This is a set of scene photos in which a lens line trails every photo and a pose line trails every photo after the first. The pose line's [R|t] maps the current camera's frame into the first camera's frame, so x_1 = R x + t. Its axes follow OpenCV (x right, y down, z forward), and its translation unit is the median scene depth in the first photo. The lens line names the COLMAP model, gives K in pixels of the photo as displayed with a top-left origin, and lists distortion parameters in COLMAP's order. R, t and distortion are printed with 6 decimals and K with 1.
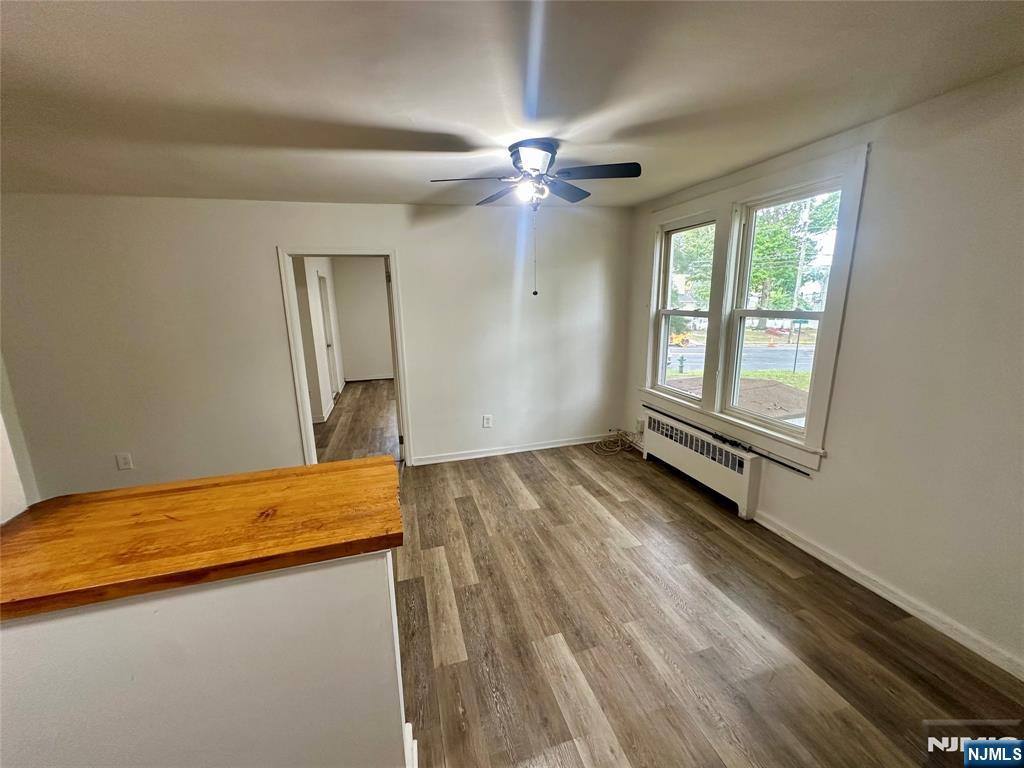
lens RADIAL K [[408.3, 0, 511.8], [0, 408.3, 383.6], [0, 0, 1]] dist [-0.002523, 0.000554]
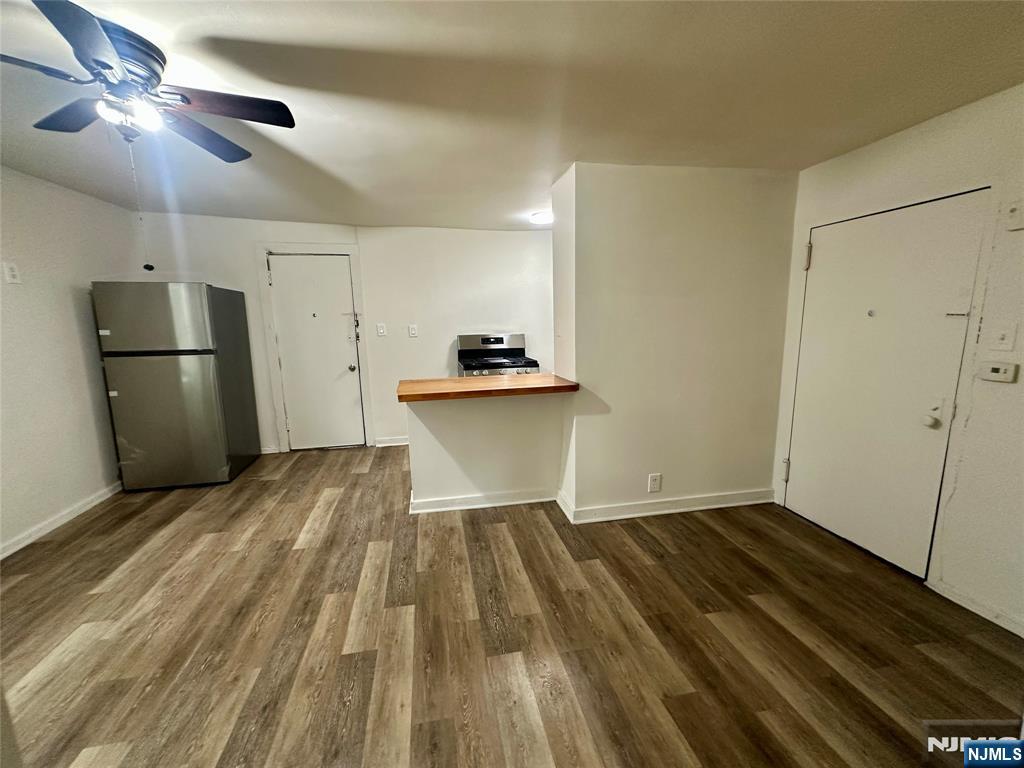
lens RADIAL K [[408.3, 0, 511.4], [0, 408.3, 384.2], [0, 0, 1]] dist [-0.002523, 0.000554]
pose [[-0.996686, 0.028899, 0.076037, -0.527078], [0.054683, 0.930071, 0.363287, -0.233781], [-0.060221, 0.366241, -0.928570, 1.517442]]
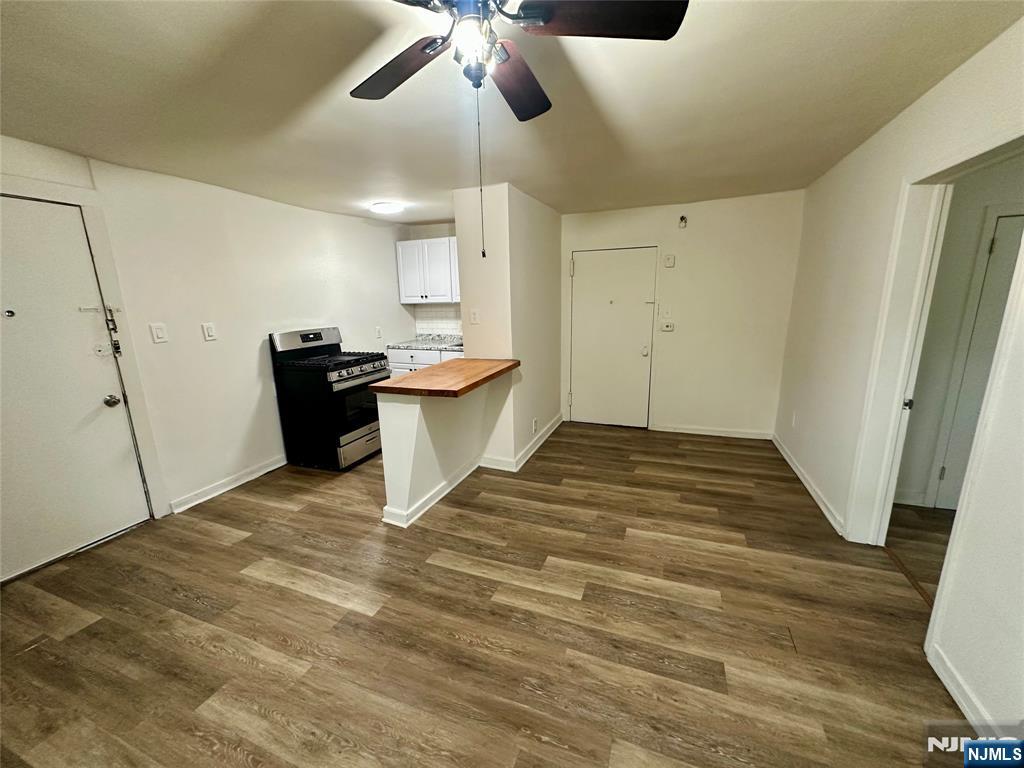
lens RADIAL K [[408.3, 0, 511.6], [0, 408.3, 383.7], [0, 0, 1]] dist [-0.002523, 0.000554]
pose [[-0.602693, 0.205344, -0.771100, 0.436500], [-0.130428, 0.927978, 0.349063, -0.234235], [0.787242, 0.310951, -0.532503, 1.251968]]
